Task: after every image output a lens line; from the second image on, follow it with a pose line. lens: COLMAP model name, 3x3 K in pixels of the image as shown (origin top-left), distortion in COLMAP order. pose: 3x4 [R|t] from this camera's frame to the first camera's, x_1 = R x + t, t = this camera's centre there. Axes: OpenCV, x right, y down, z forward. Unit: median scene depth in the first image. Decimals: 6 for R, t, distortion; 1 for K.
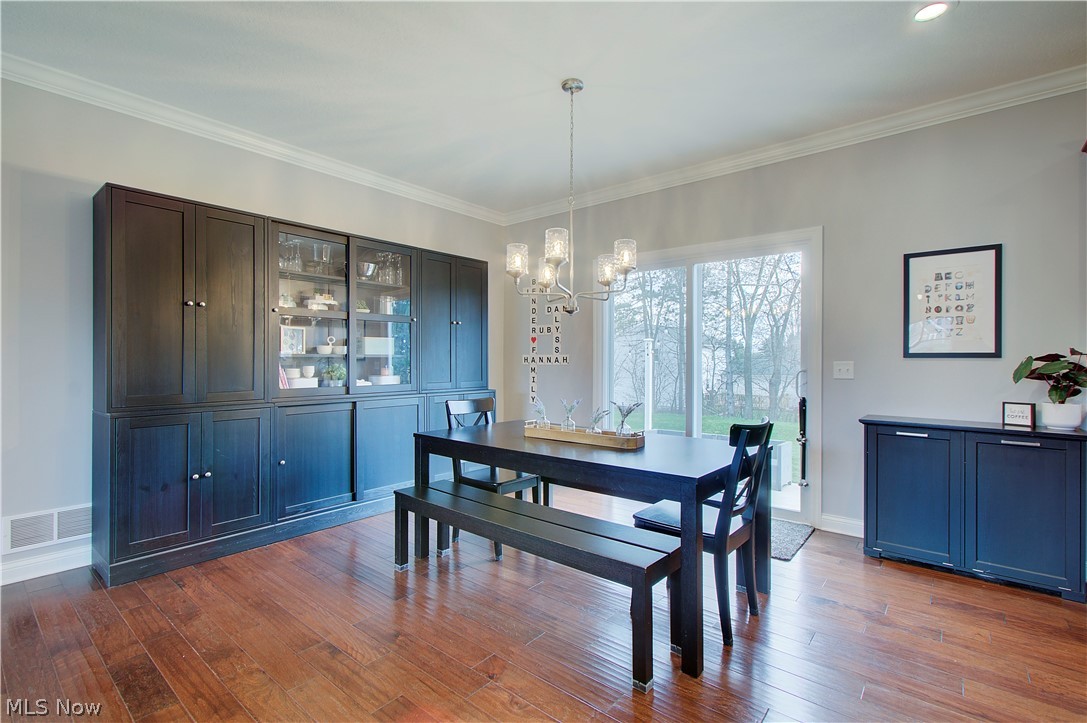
lens RADIAL K [[499.3, 0, 534.0], [0, 499.3, 359.0], [0, 0, 1]] dist [-0.001143, 0.003929]
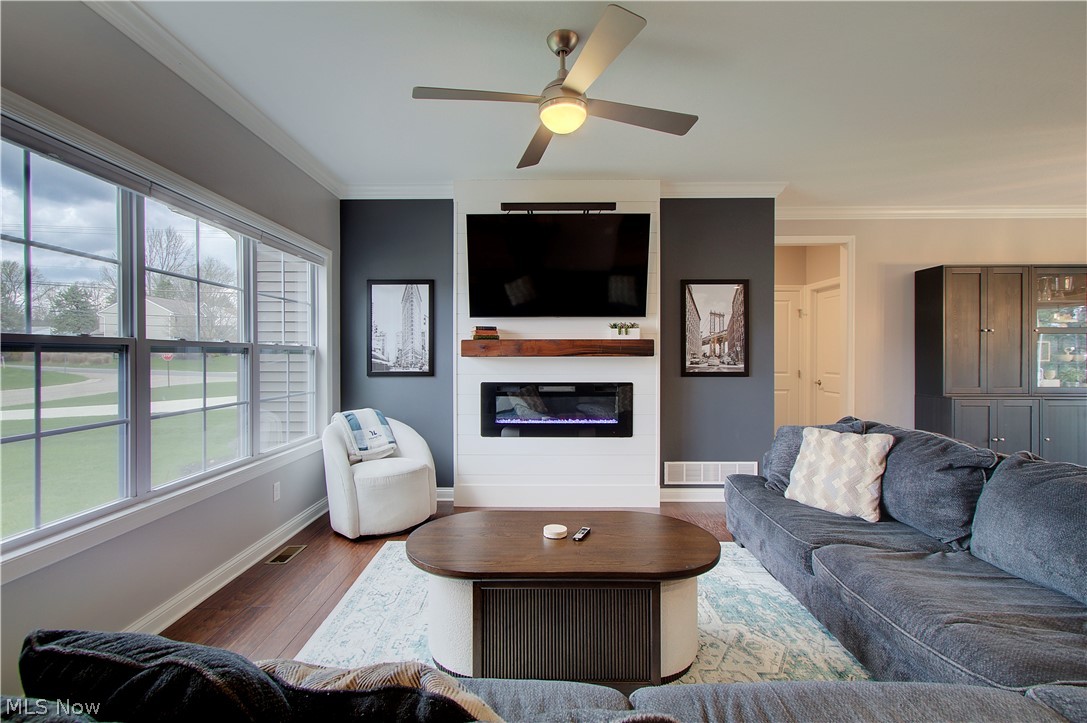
lens RADIAL K [[499.3, 0, 535.8], [0, 499.3, 356.5], [0, 0, 1]] dist [-0.001143, 0.003929]
pose [[0.639752, -0.000524, -0.768582, -0.368180], [0.001888, 0.999998, 0.000890, -0.031595], [0.768579, -0.002021, 0.639751, -1.072090]]
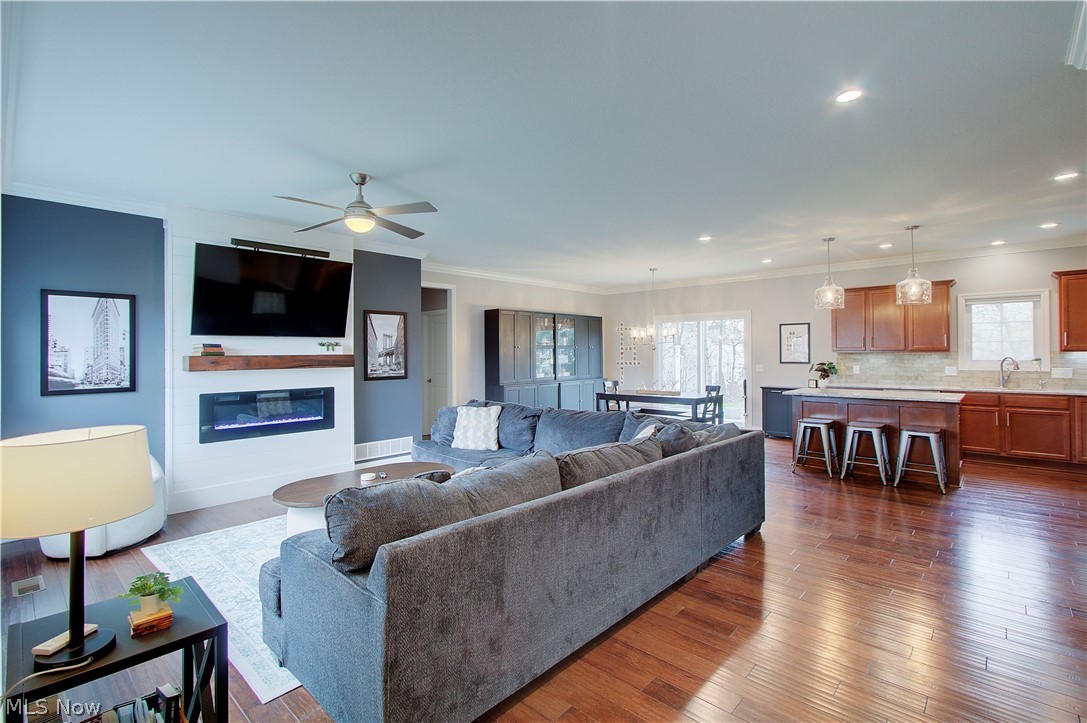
lens RADIAL K [[499.3, 0, 532.8], [0, 499.3, 352.9], [0, 0, 1]] dist [-0.001143, 0.003929]
pose [[0.998699, -0.010237, -0.049953, -0.445077], [0.010199, 0.999947, -0.001014, -0.073002], [0.049961, 0.000503, 0.998751, -1.771018]]
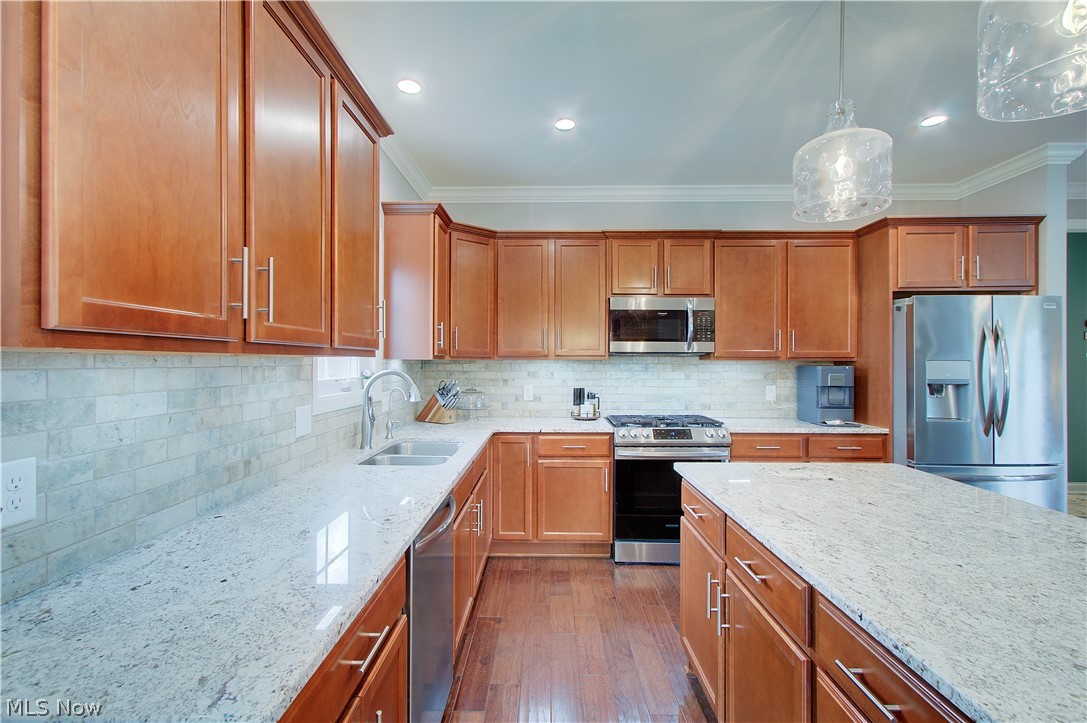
lens RADIAL K [[499.3, 0, 539.7], [0, 499.3, 359.2], [0, 0, 1]] dist [-0.001143, 0.003929]
pose [[-0.633812, -0.000943, 0.773487, 0.612566], [-0.004681, 0.999986, -0.002616, -0.056689], [-0.773473, -0.005279, -0.633807, 0.771657]]
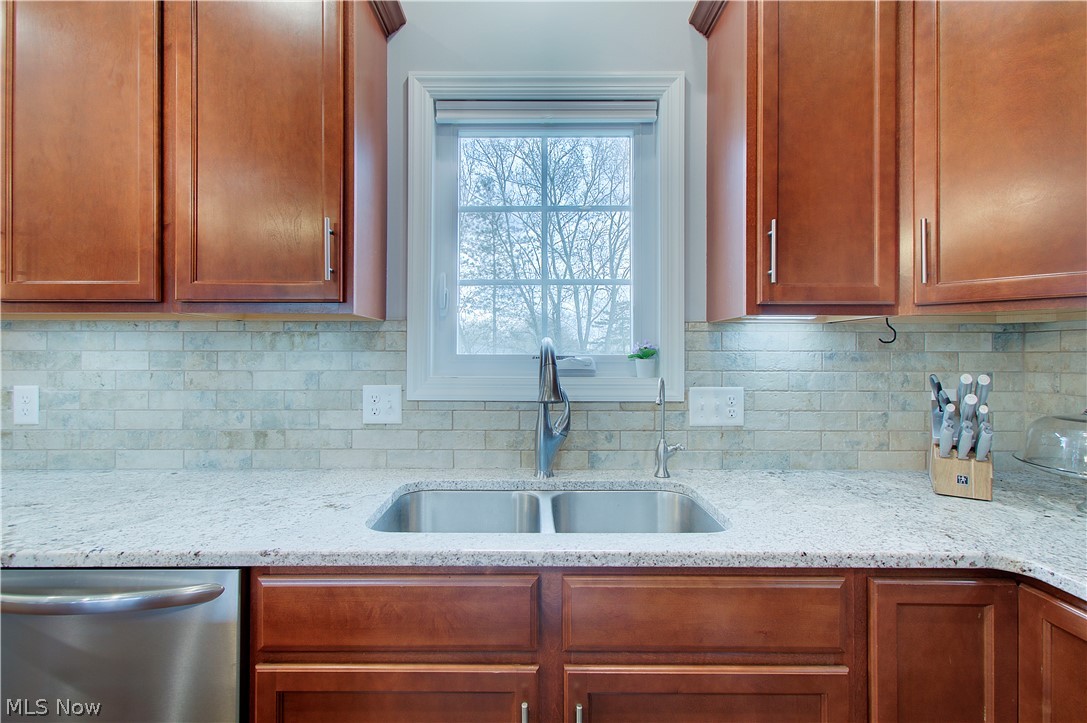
lens RADIAL K [[499.3, 0, 542.8], [0, 499.3, 353.3], [0, 0, 1]] dist [-0.001143, 0.003929]
pose [[0.763793, -0.002758, 0.645455, 1.130675], [0.001105, 0.999995, 0.002965, -0.027377], [-0.645460, -0.001551, 0.763793, 0.092026]]
